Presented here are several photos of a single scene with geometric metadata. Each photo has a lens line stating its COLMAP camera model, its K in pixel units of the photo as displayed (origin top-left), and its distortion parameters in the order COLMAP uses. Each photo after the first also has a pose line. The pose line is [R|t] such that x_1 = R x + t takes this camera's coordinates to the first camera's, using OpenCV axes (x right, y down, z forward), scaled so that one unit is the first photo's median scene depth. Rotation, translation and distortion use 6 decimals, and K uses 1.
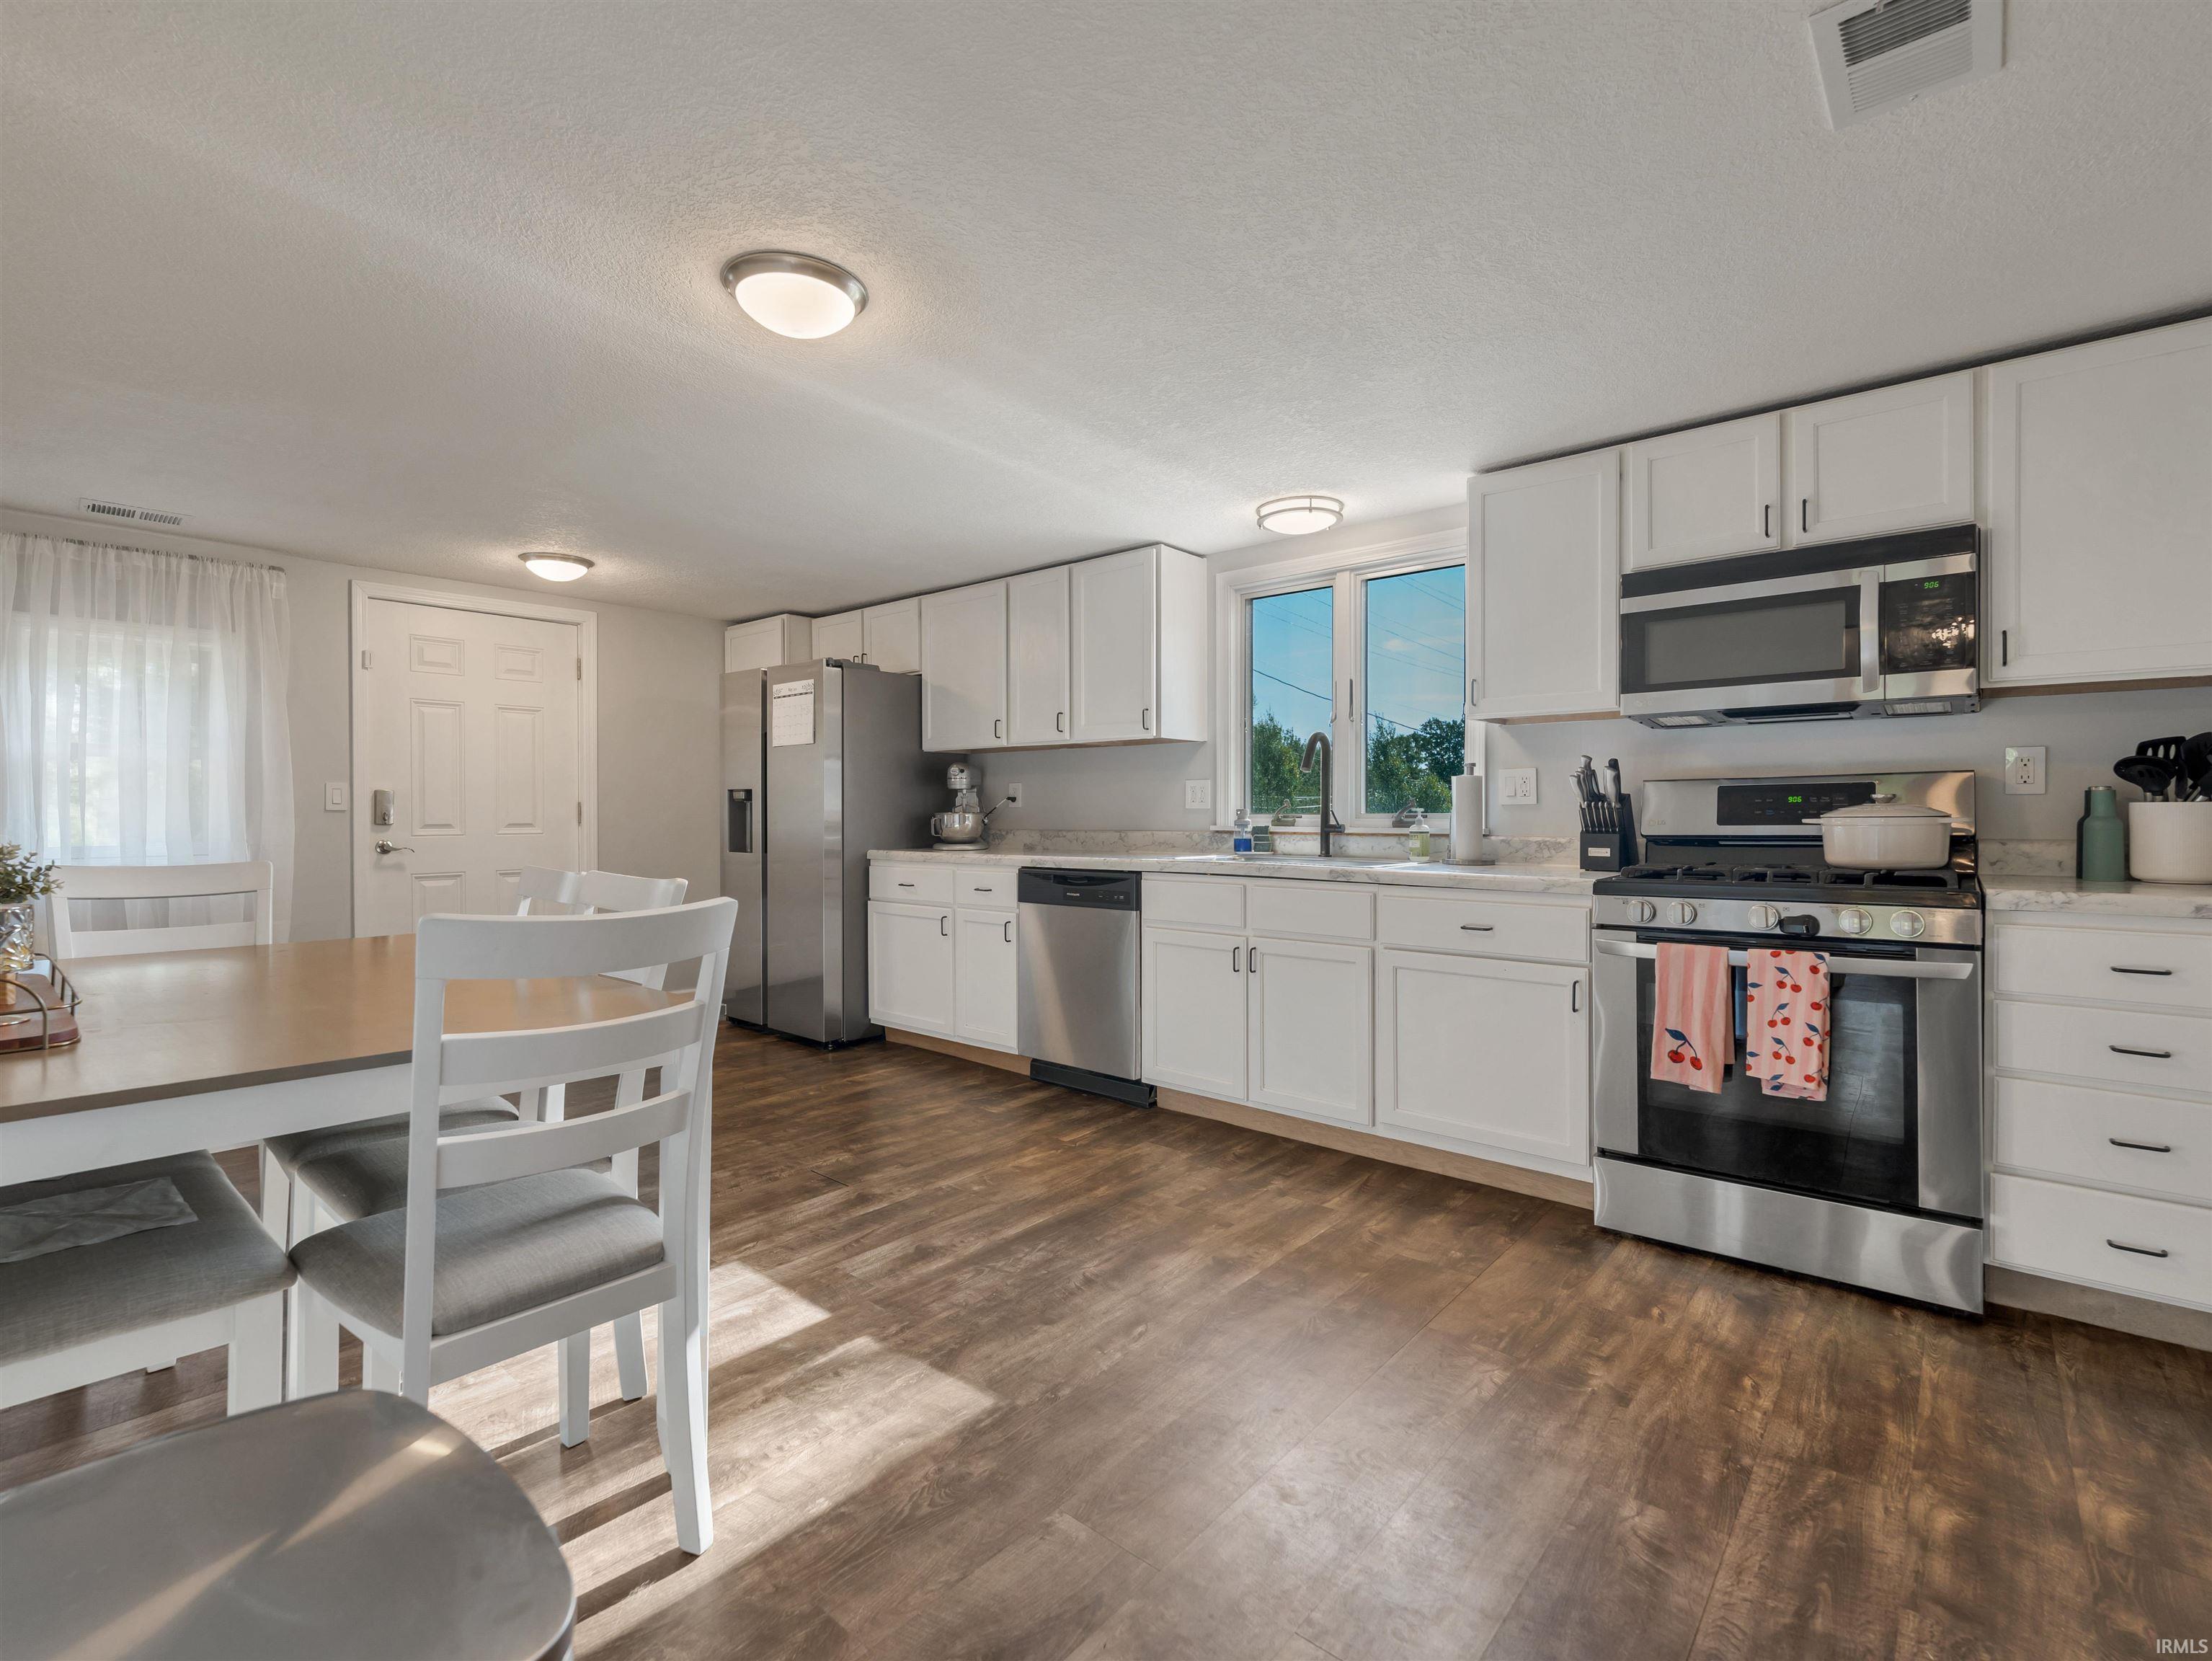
lens RADIAL K [[1003.4, 0, 1097.2], [0, 1003.4, 818.2], [0, 0, 1]] dist [0.003311, -0.000196]
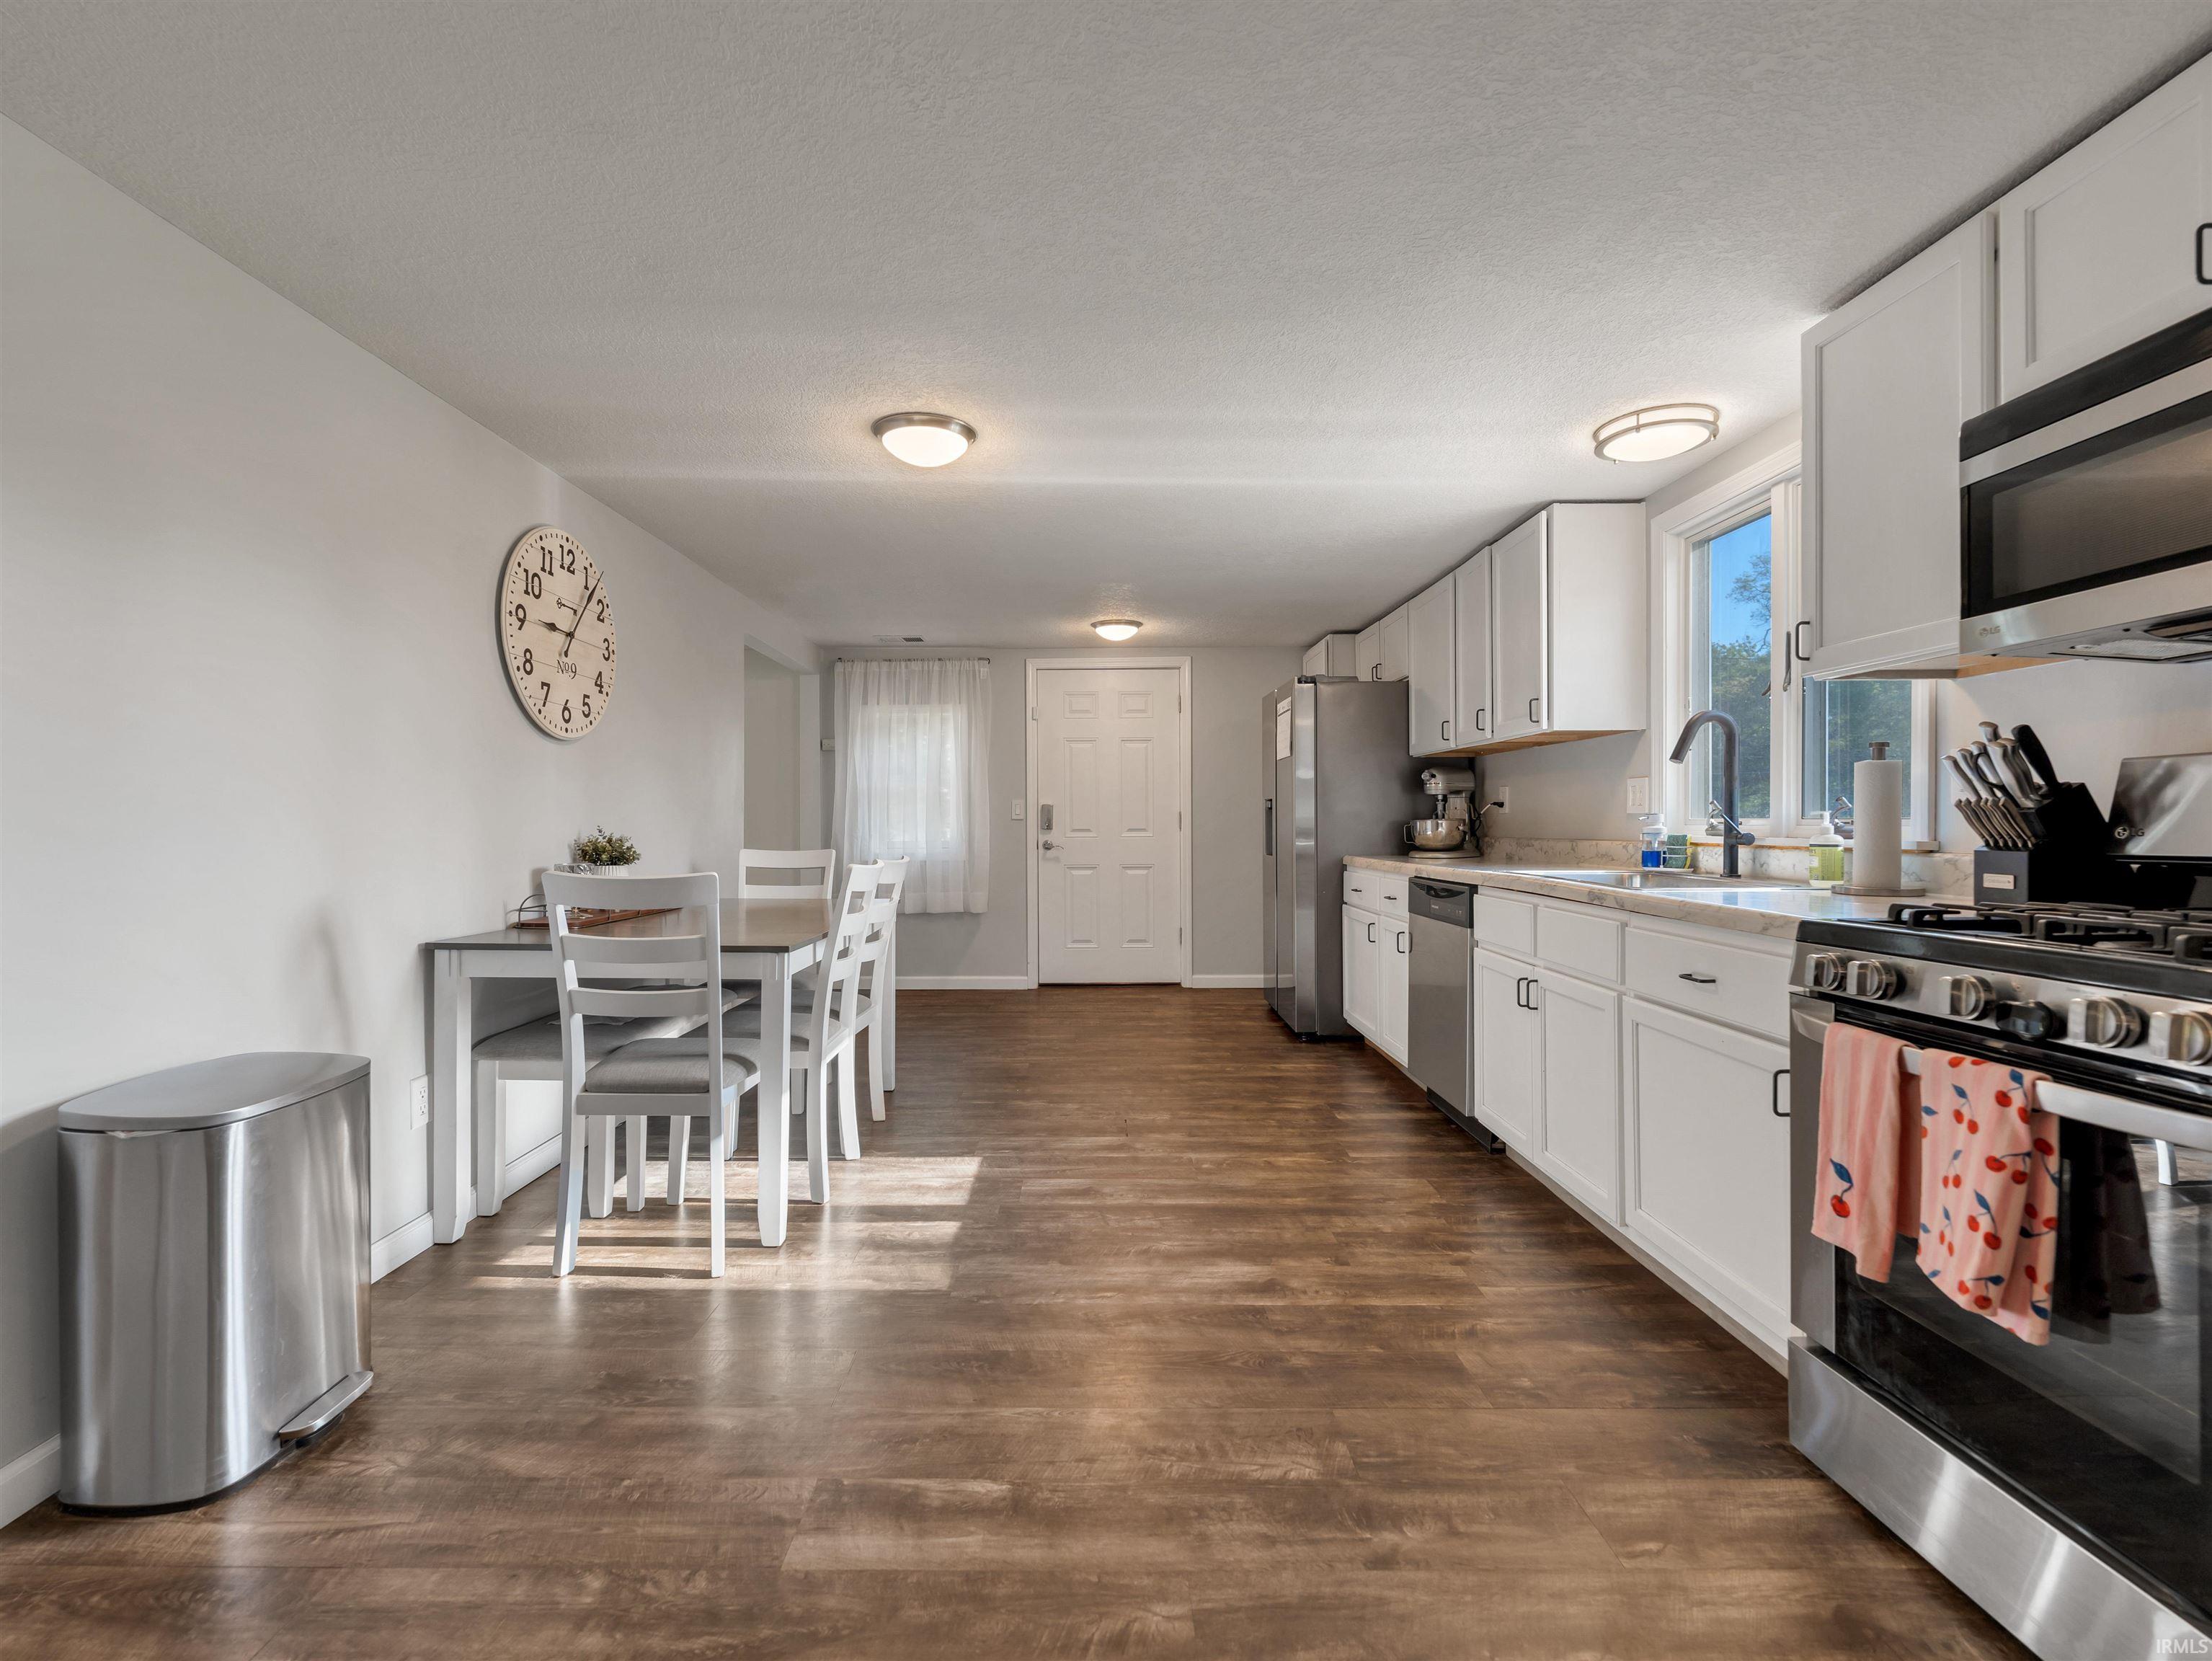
lens RADIAL K [[1001.2, 0, 1106.0], [0, 1001.2, 830.5], [0, 0, 1]] dist [0.016812, -0.000647]
pose [[0.665199, 0.005356, -0.746647, 0.576523], [-0.001578, 0.999982, 0.005767, 0.000429], [0.746664, -0.002659, 0.665196, 0.187503]]
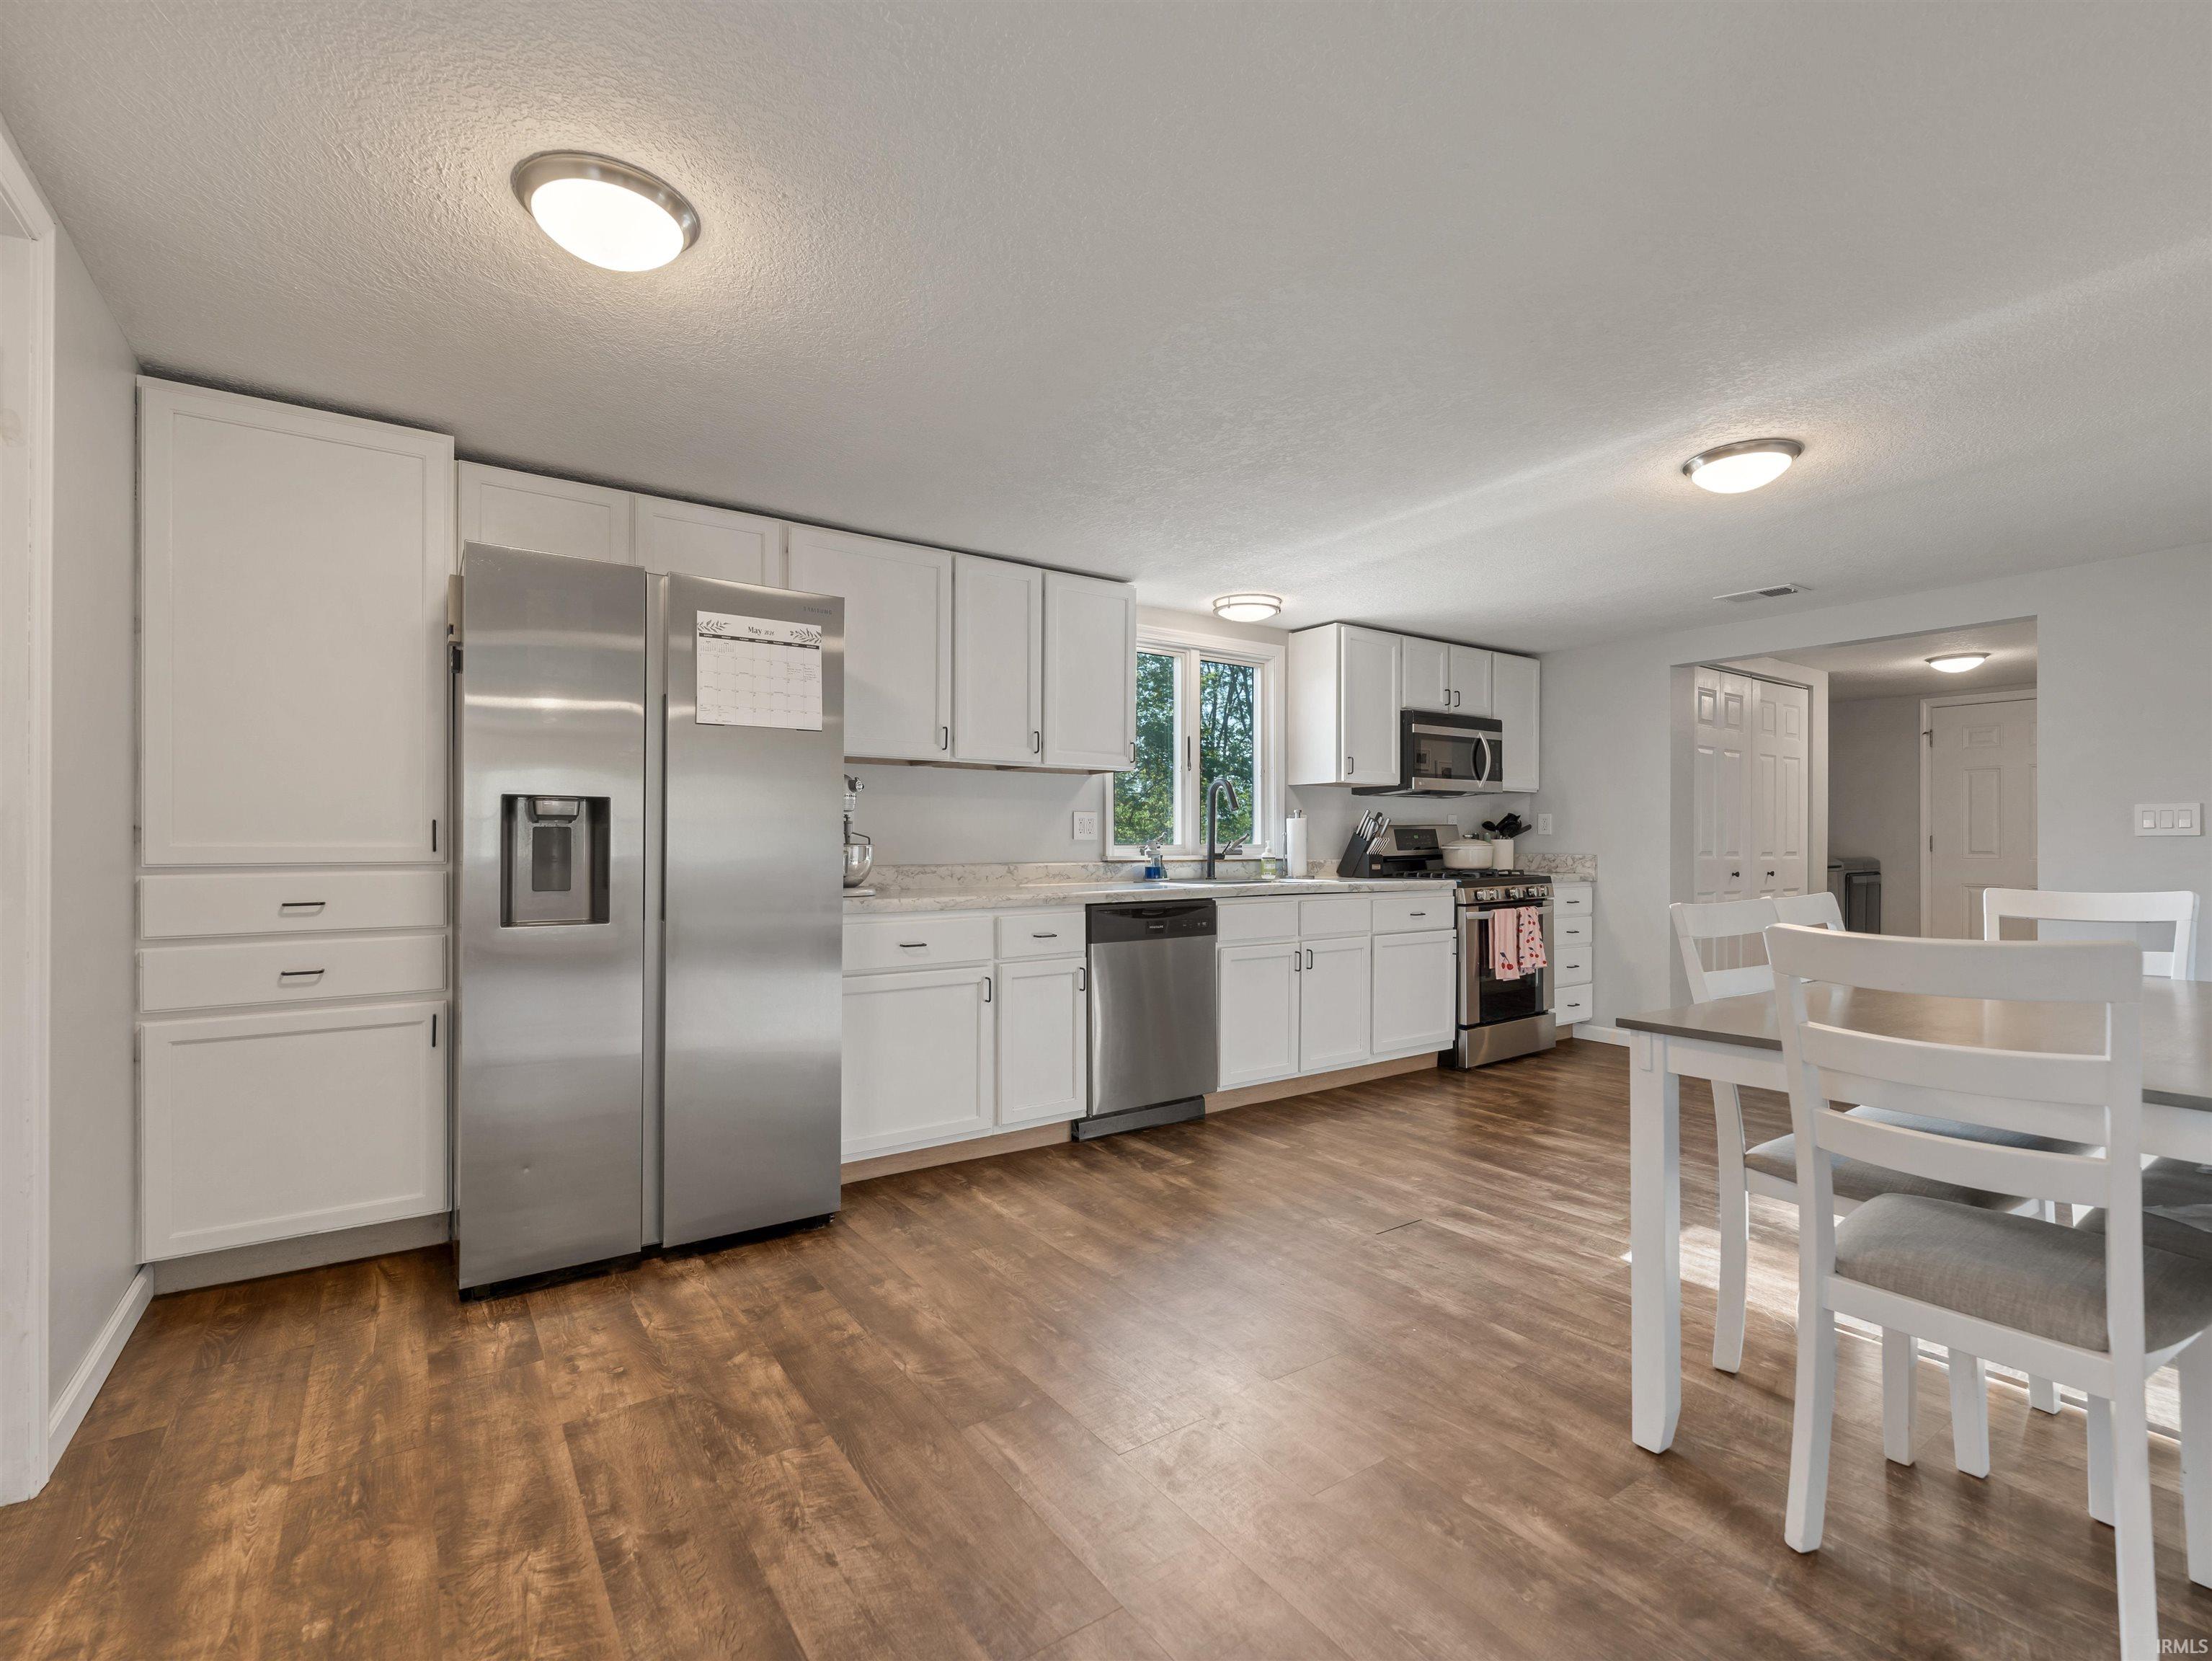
lens RADIAL K [[1001.2, 0, 1106.0], [0, 1001.2, 830.5], [0, 0, 1]] dist [0.016812, -0.000647]
pose [[0.242959, 0.011897, 0.969963, -1.218815], [0.004688, 0.999899, -0.013438, -0.006993], [-0.970025, 0.007812, 0.242879, 0.996056]]
